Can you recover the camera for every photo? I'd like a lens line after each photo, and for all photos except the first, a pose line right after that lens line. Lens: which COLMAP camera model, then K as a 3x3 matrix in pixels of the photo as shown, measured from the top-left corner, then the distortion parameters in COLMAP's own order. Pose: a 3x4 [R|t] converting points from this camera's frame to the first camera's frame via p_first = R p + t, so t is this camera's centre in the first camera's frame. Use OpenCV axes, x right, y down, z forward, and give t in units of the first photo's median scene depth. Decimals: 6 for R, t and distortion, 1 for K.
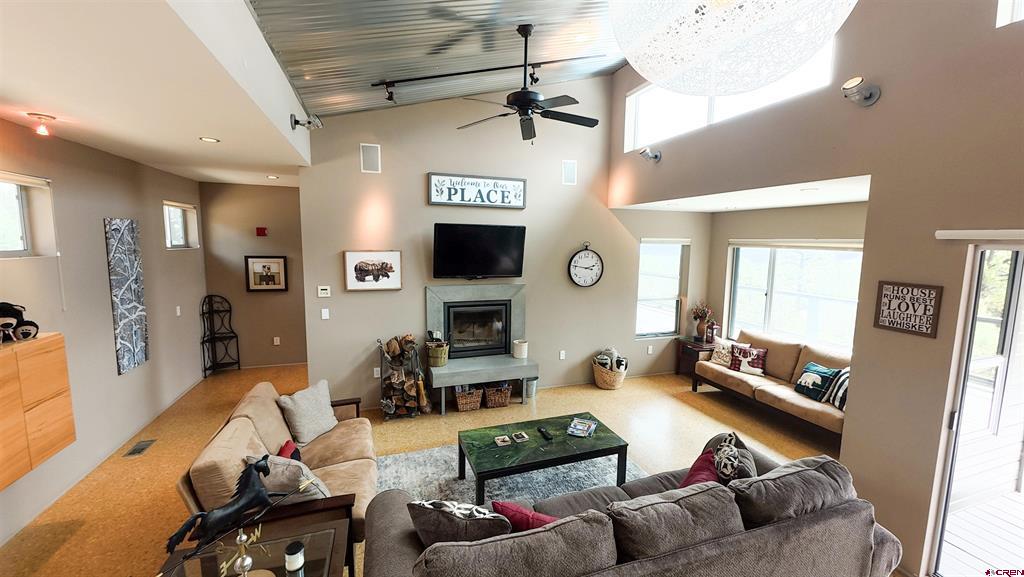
lens RADIAL K [[409.0, 0, 515.7], [0, 409.0, 284.7], [0, 0, 1]] dist [-0.000404, -0.000274]
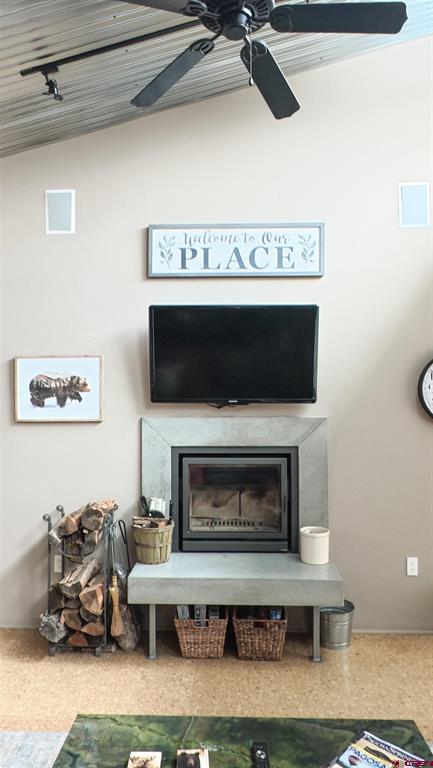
lens RADIAL K [[542.3, 0, 216.5], [0, 542.3, 384.0], [0, 0, 1]] dist [0.005108, 0.000969]
pose [[0.927339, -0.021895, -0.373581, 0.165993], [-0.027344, 0.991654, -0.125995, 0.050815], [0.373222, 0.127055, 0.919001, 0.333080]]
